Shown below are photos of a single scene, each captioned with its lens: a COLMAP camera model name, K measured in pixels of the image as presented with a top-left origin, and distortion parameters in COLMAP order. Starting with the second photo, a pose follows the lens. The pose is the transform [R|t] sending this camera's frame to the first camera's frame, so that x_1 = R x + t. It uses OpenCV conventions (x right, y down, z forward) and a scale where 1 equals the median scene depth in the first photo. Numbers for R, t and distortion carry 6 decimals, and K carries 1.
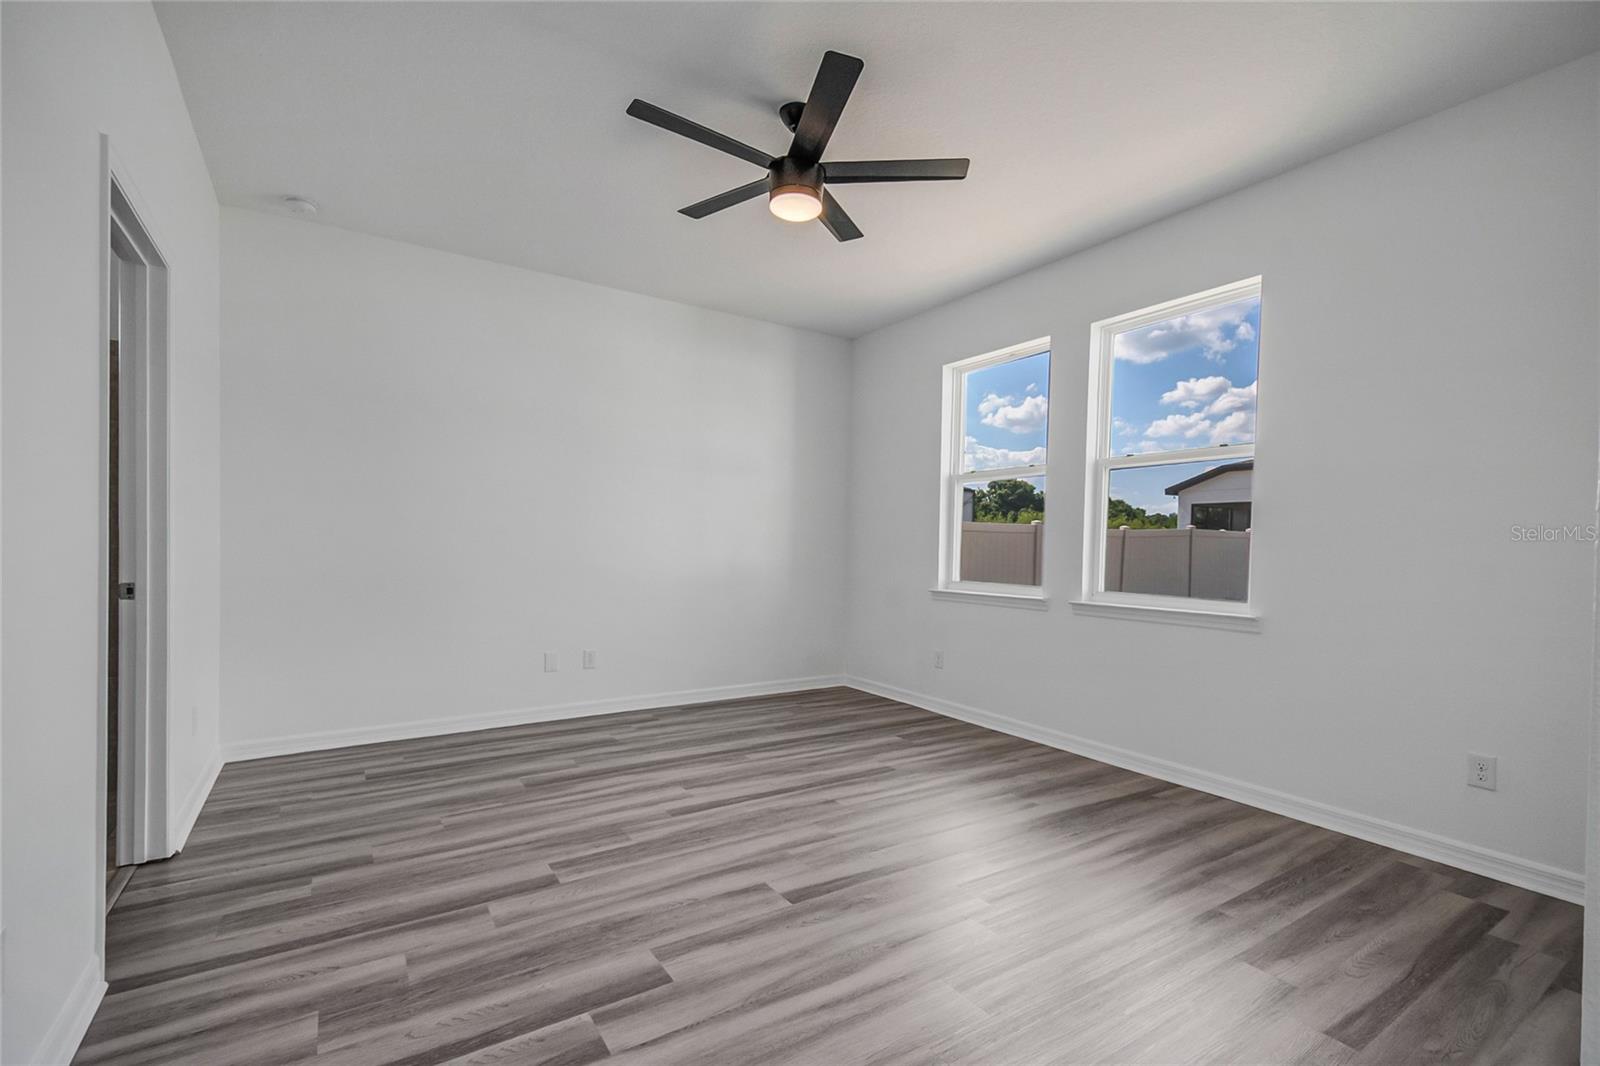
lens RADIAL K [[705.7, 0, 798.0], [0, 705.7, 539.2], [0, 0, 1]] dist [0.005933, -0.013016]
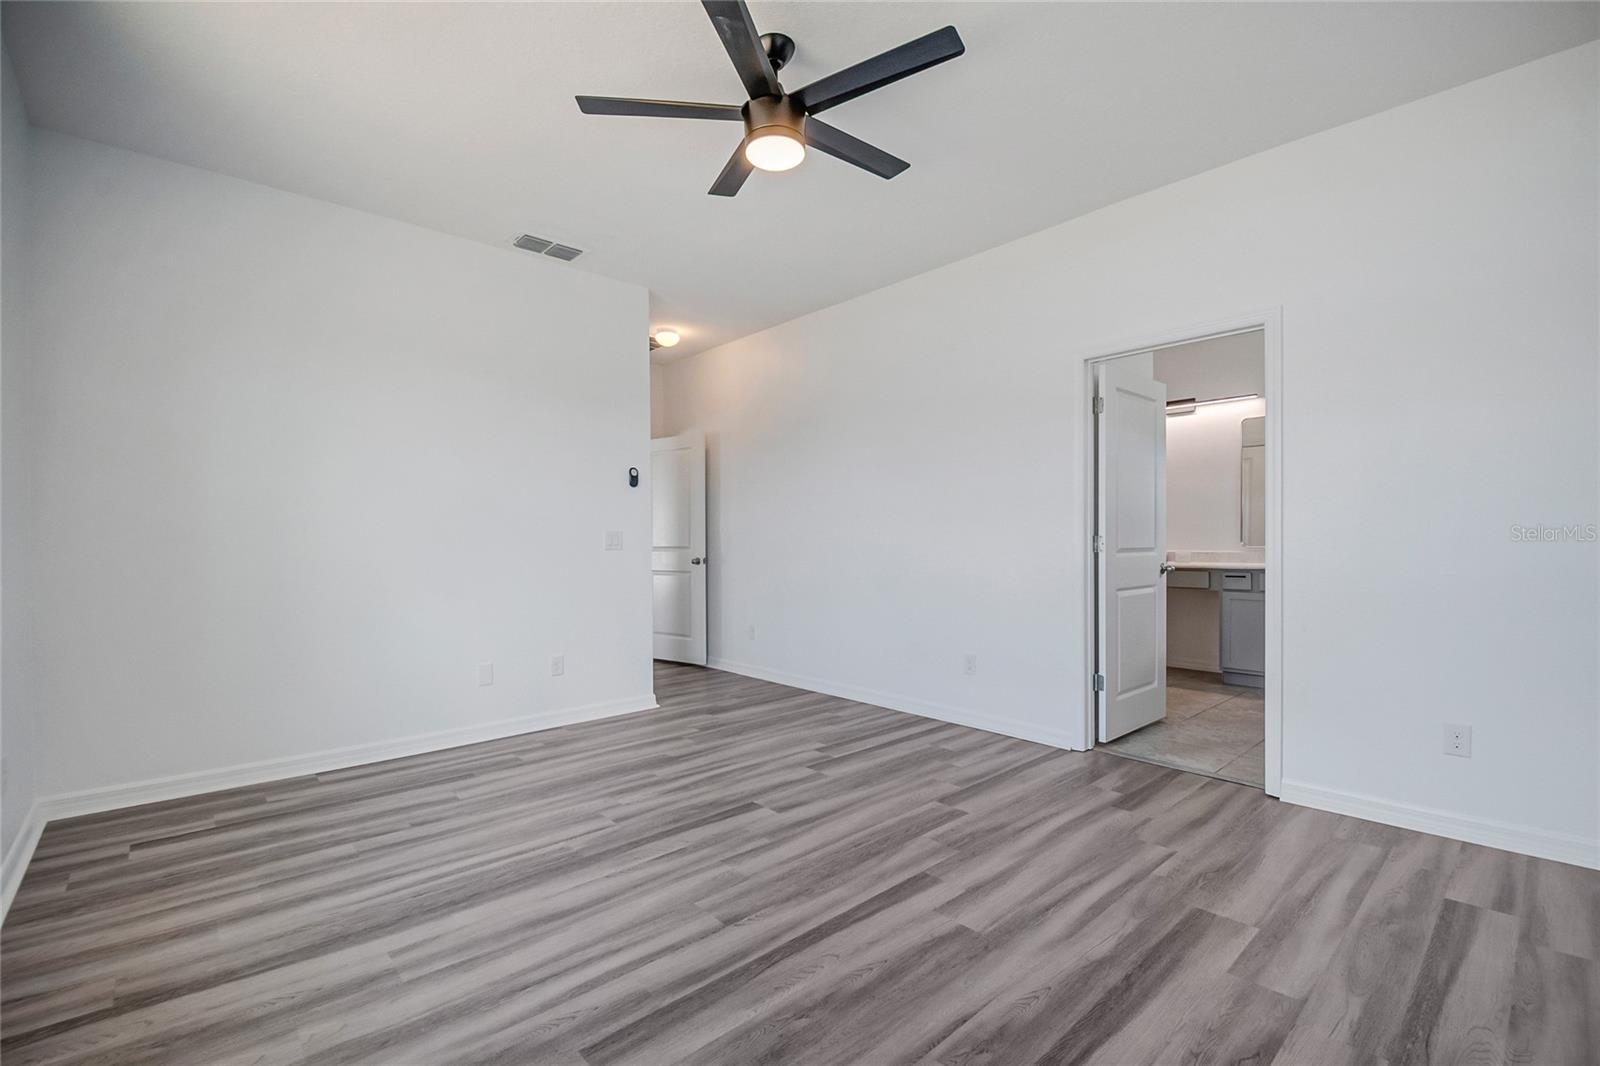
lens RADIAL K [[705.7, 0, 797.8], [0, 705.7, 536.1], [0, 0, 1]] dist [0.005933, -0.013016]
pose [[-0.985997, -0.012732, -0.166279, 0.114624], [-0.010112, 0.999811, -0.016597, 0.025205], [0.166459, -0.014683, -0.985939, 1.958783]]
